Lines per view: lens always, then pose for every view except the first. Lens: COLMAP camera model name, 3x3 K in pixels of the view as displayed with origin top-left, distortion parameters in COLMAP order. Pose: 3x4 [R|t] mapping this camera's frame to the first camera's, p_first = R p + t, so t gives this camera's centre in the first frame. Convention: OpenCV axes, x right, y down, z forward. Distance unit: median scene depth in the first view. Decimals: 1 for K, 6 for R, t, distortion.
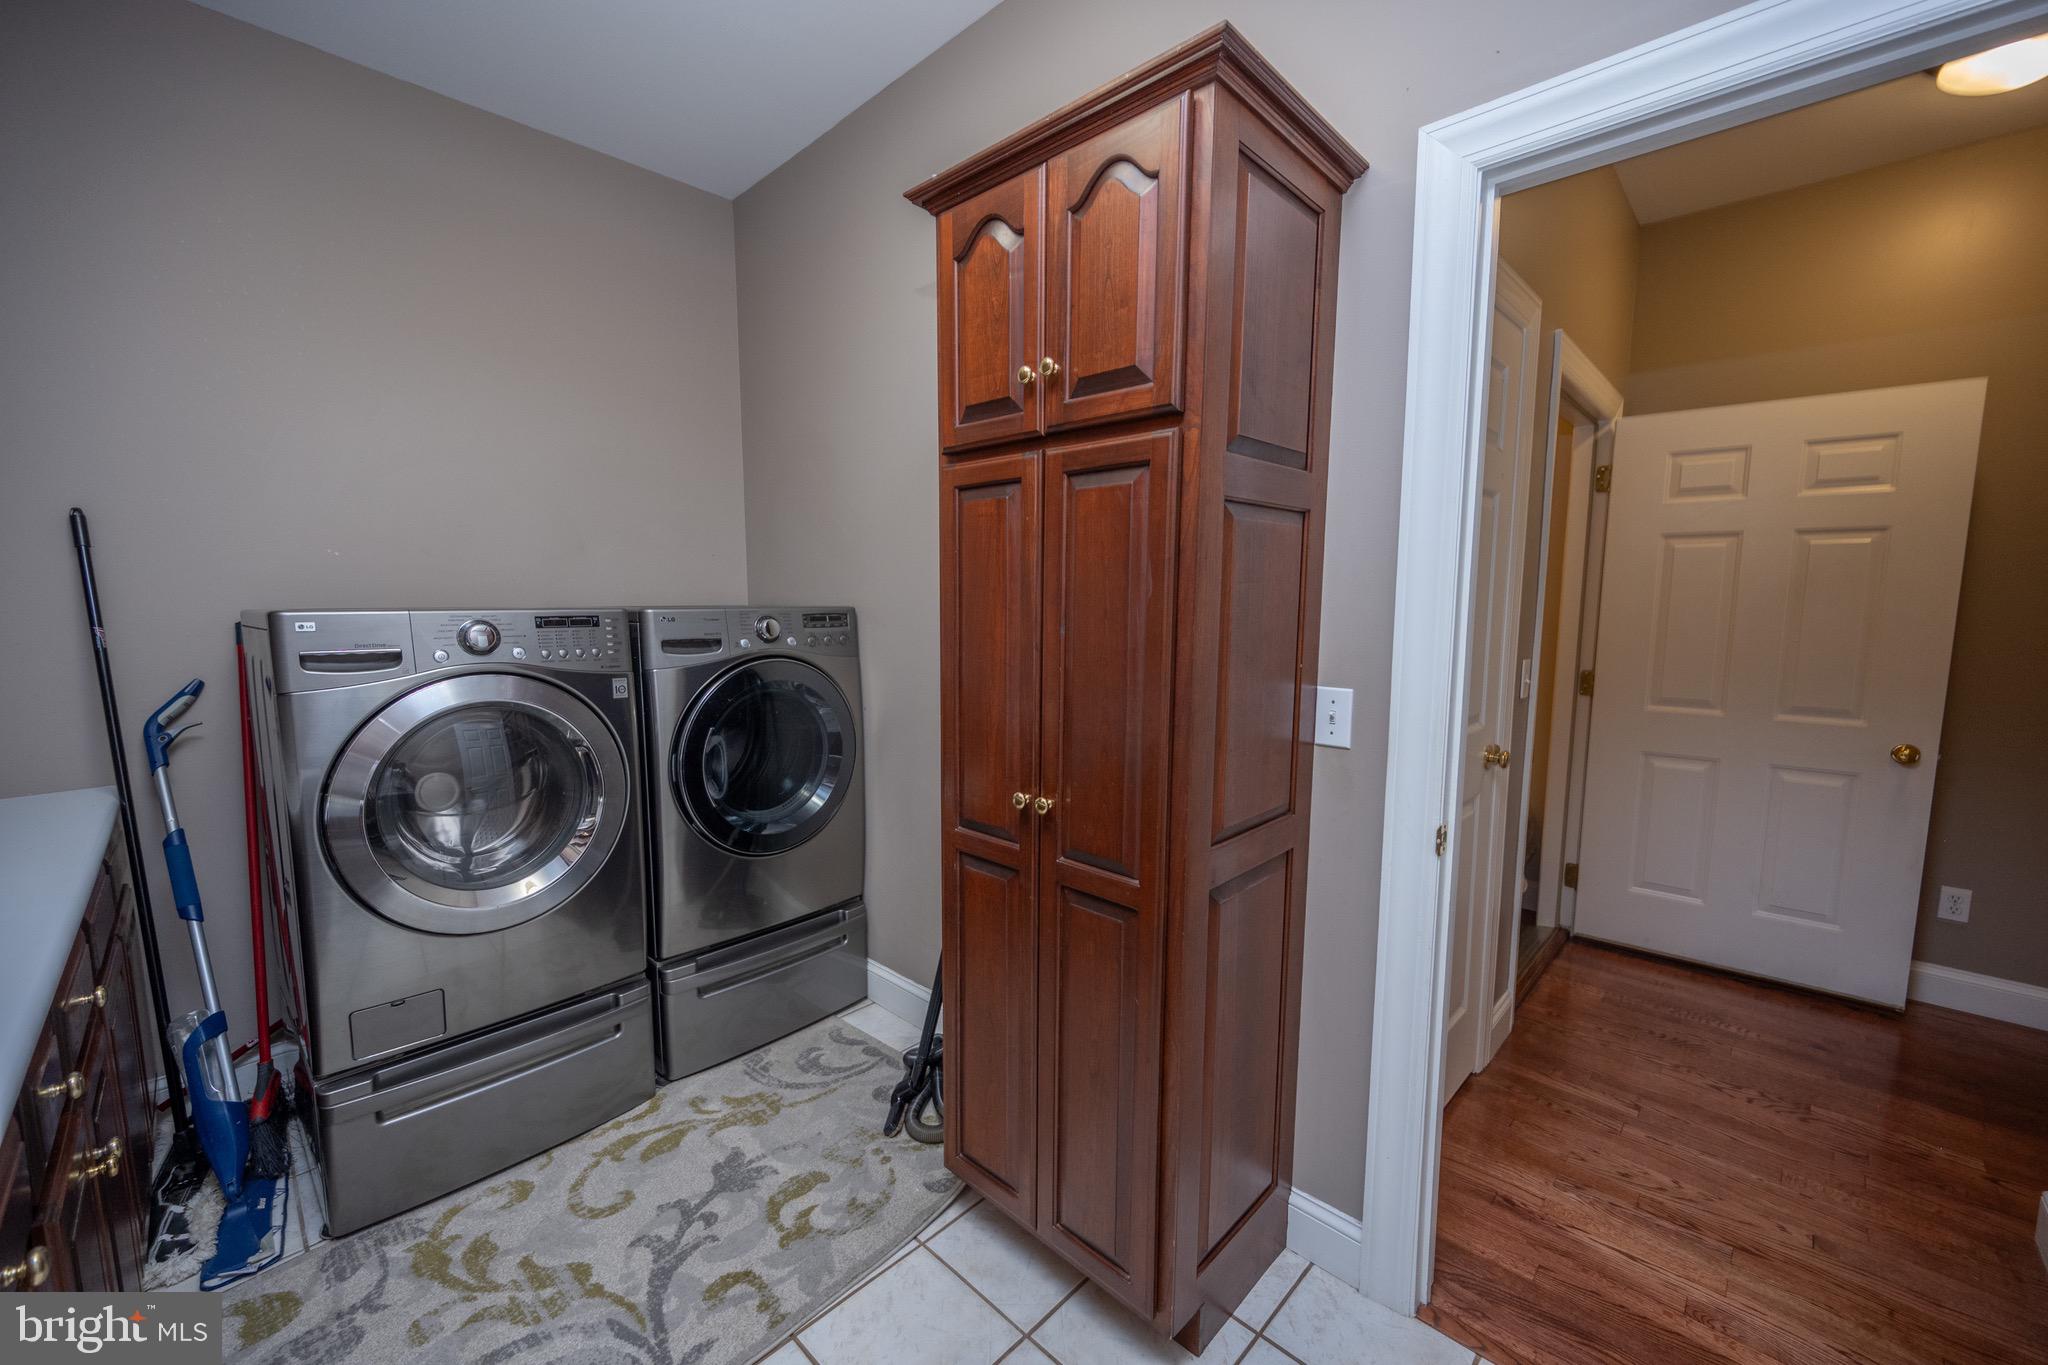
lens RADIAL K [[803.4, 0, 1022.1], [0, 803.4, 688.9], [0, 0, 1]] dist [-0.000324, -0.000060]
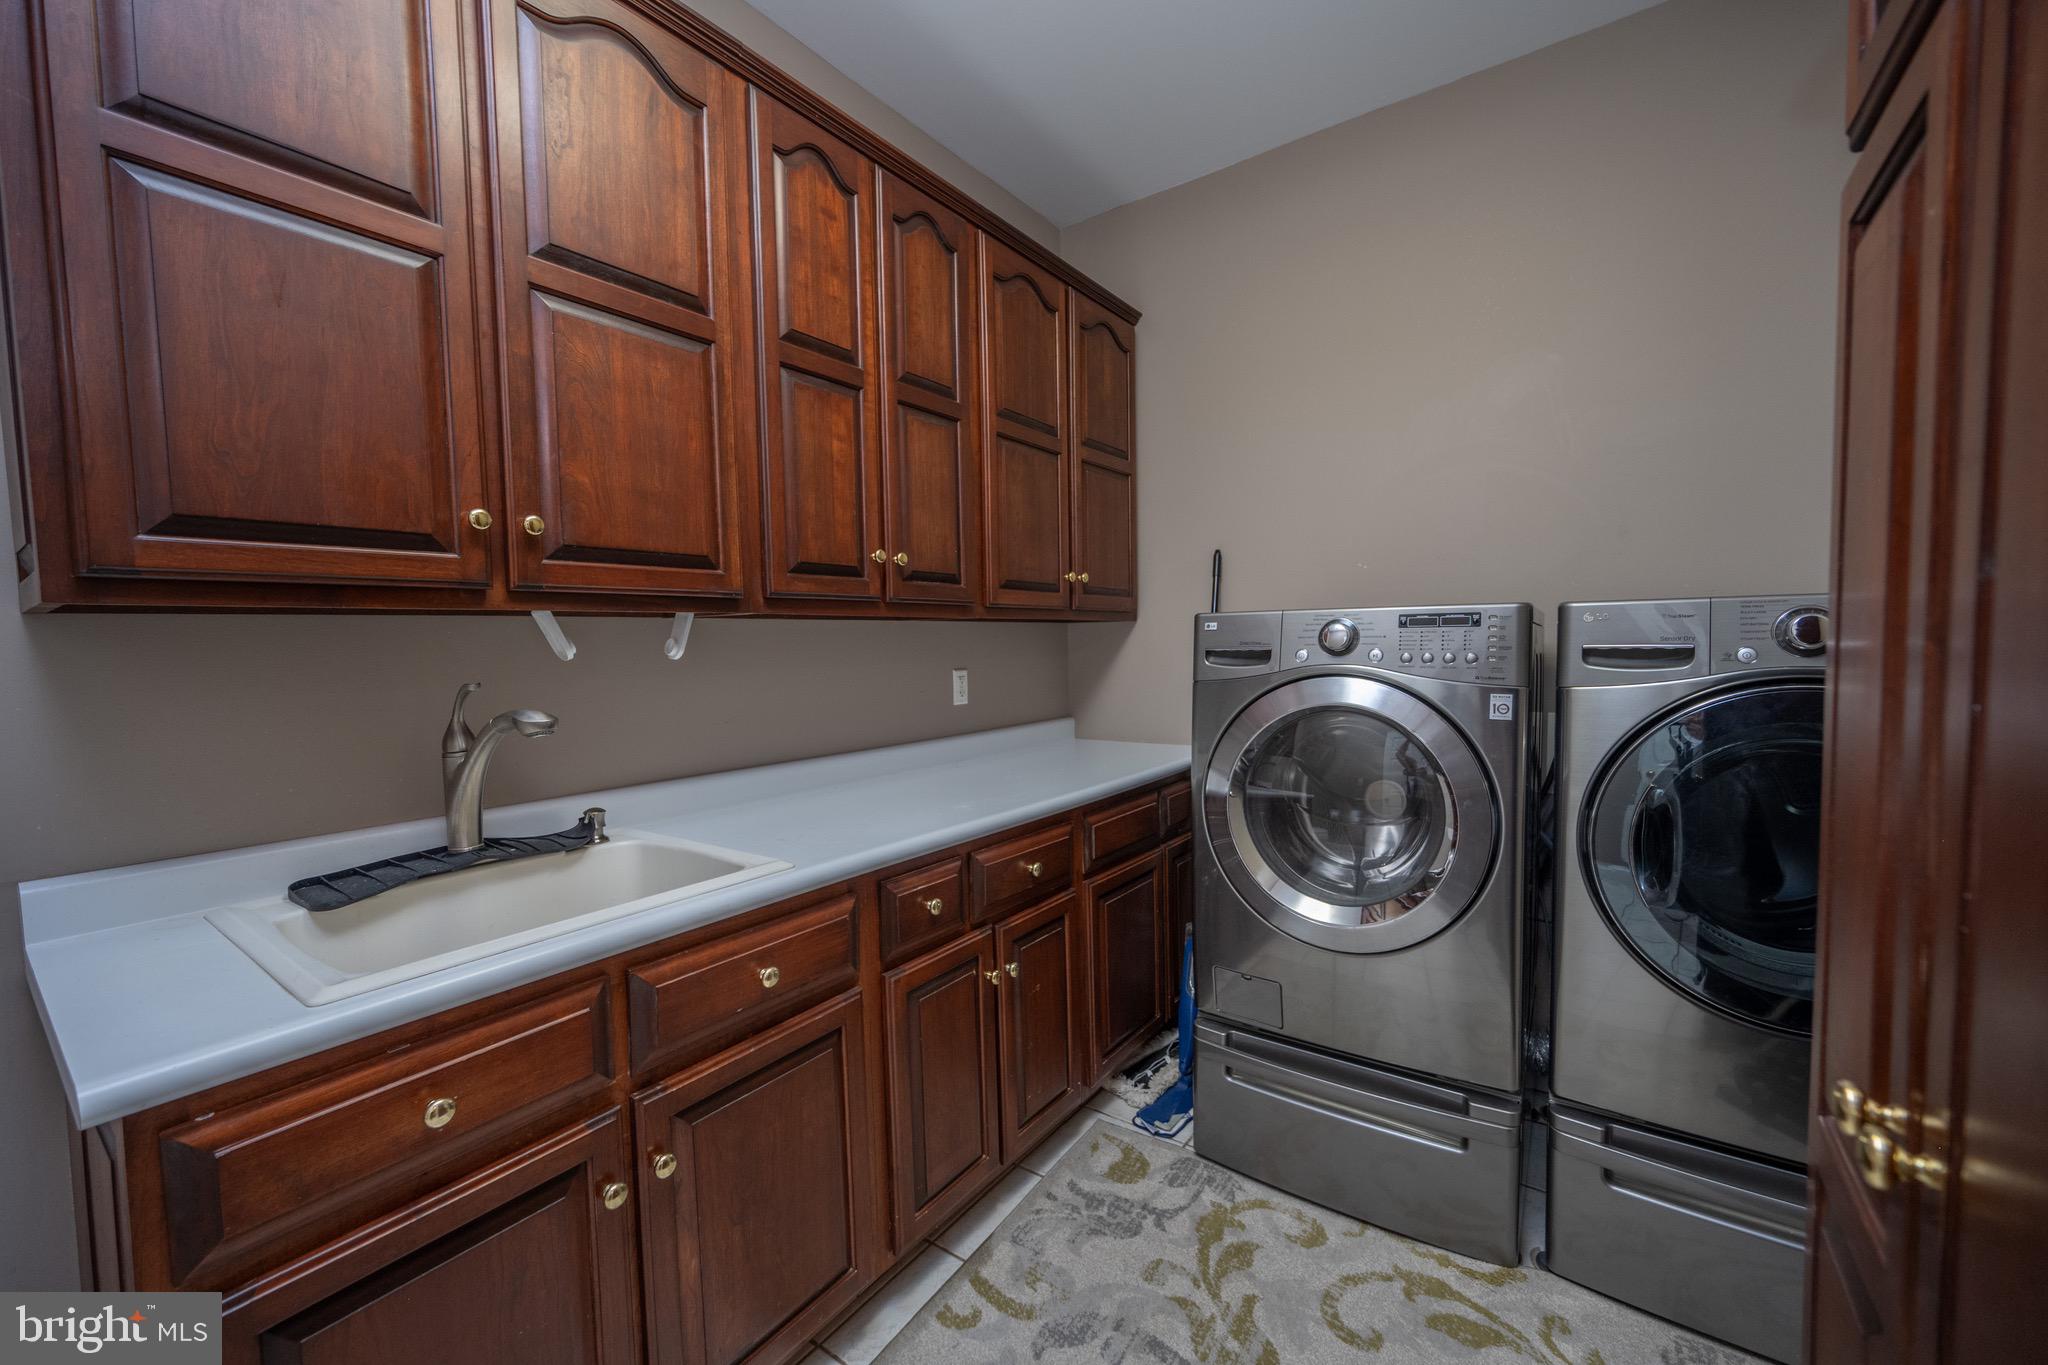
lens RADIAL K [[803.4, 0, 1022.1], [0, 803.4, 688.9], [0, 0, 1]] dist [-0.000324, -0.000060]
pose [[0.142087, 0.057065, -0.988208, 0.223214], [-0.095879, 0.994436, 0.043639, -0.009392], [0.985200, 0.088548, 0.146767, 0.526380]]
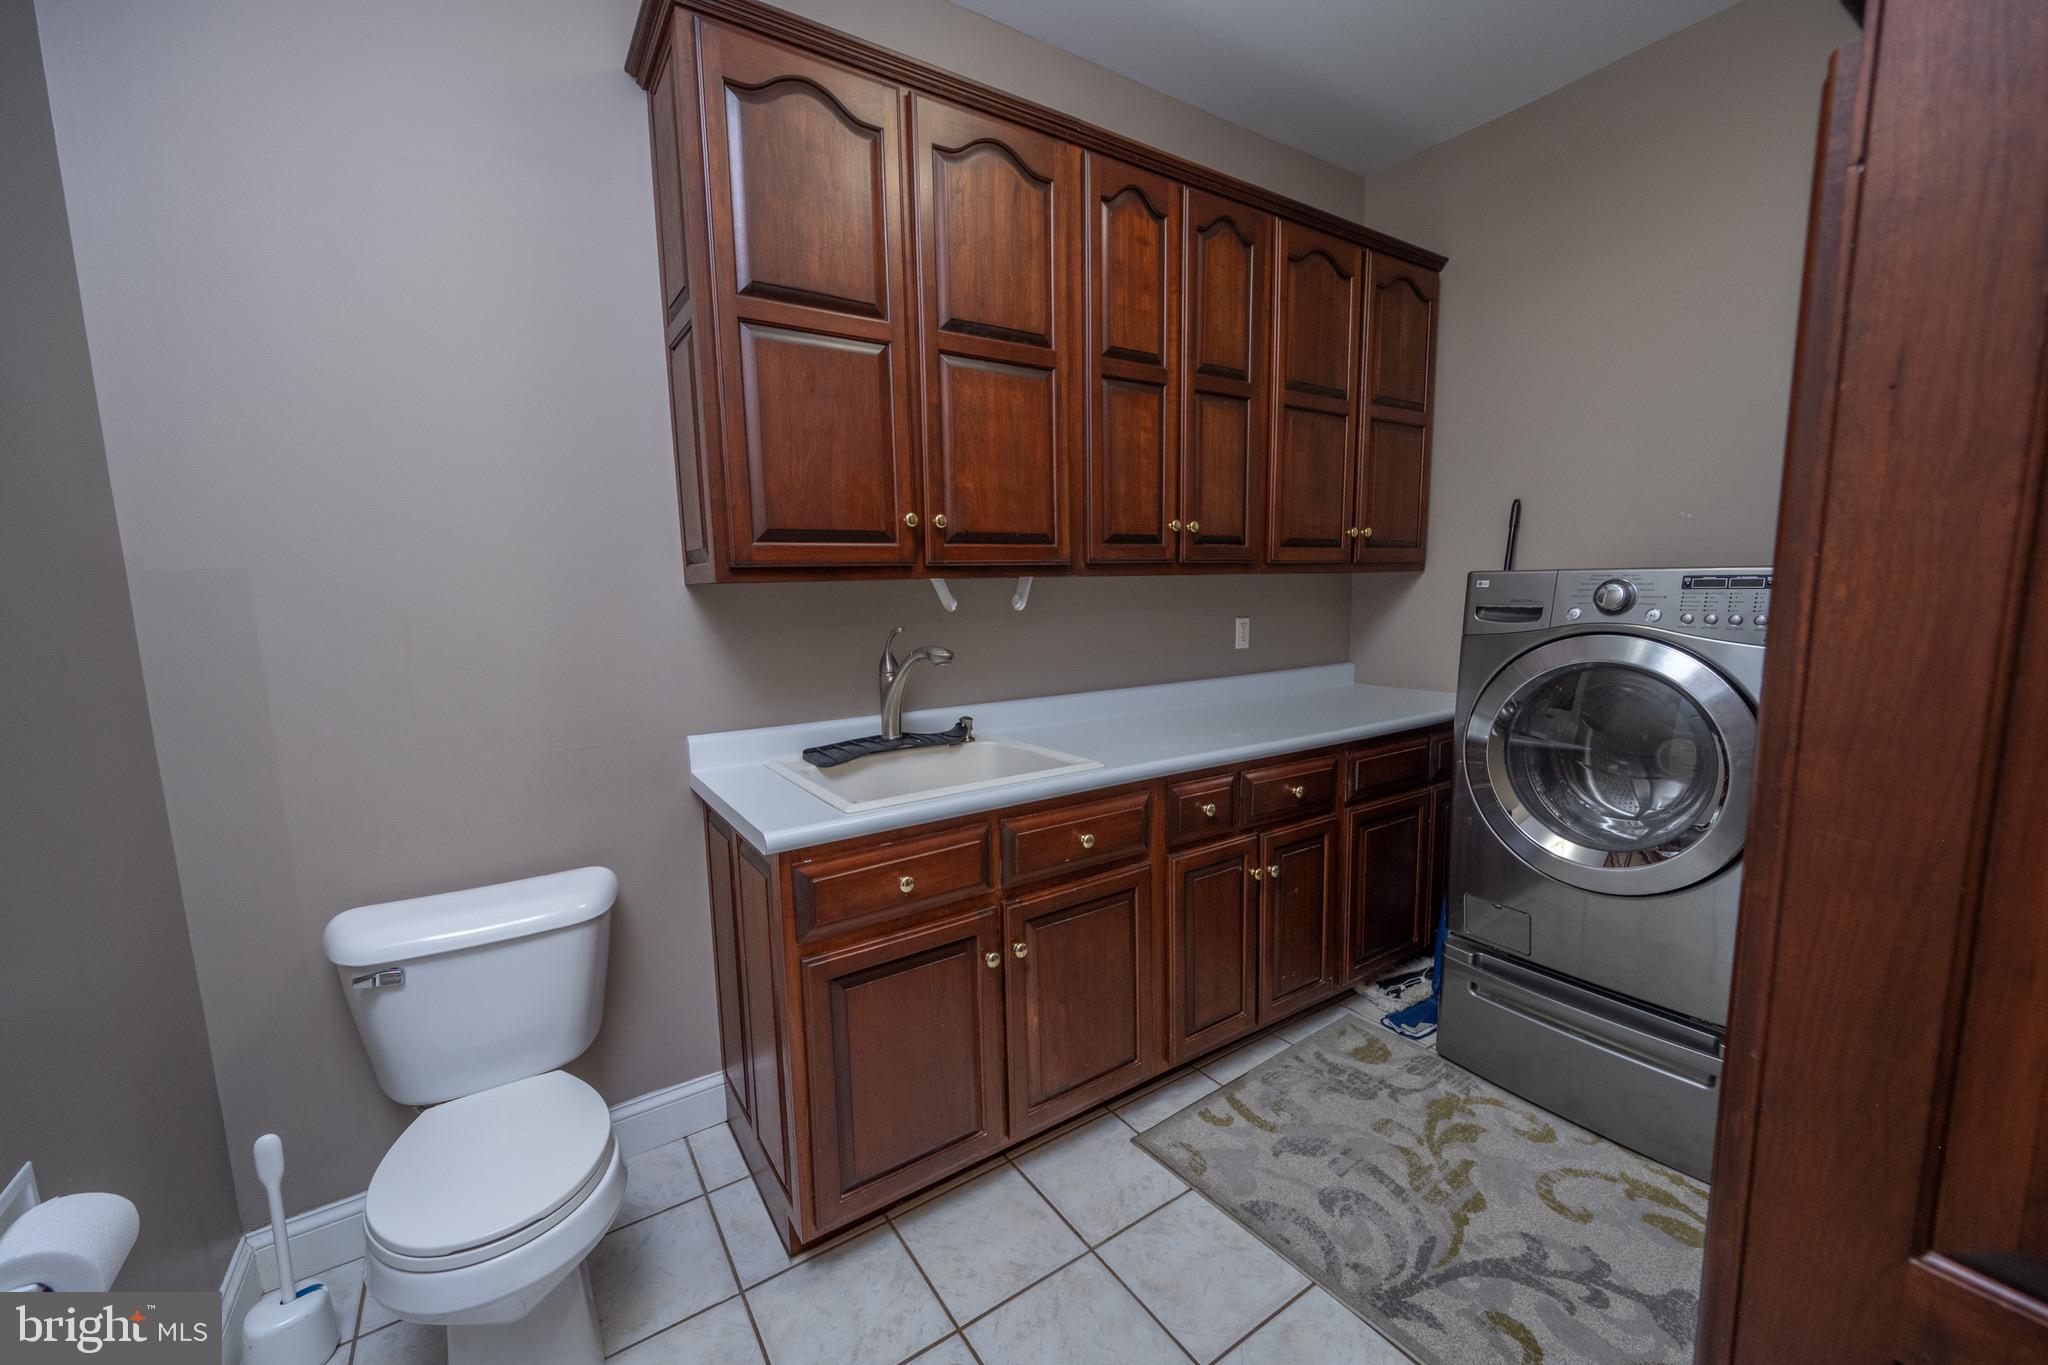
lens RADIAL K [[803.4, 0, 1022.1], [0, 803.4, 688.9], [0, 0, 1]] dist [-0.000324, -0.000060]
pose [[-0.210354, 0.132707, -0.968576, 0.483546], [-0.094564, 0.983336, 0.155267, -0.040193], [0.973041, 0.124254, -0.194300, 0.524991]]
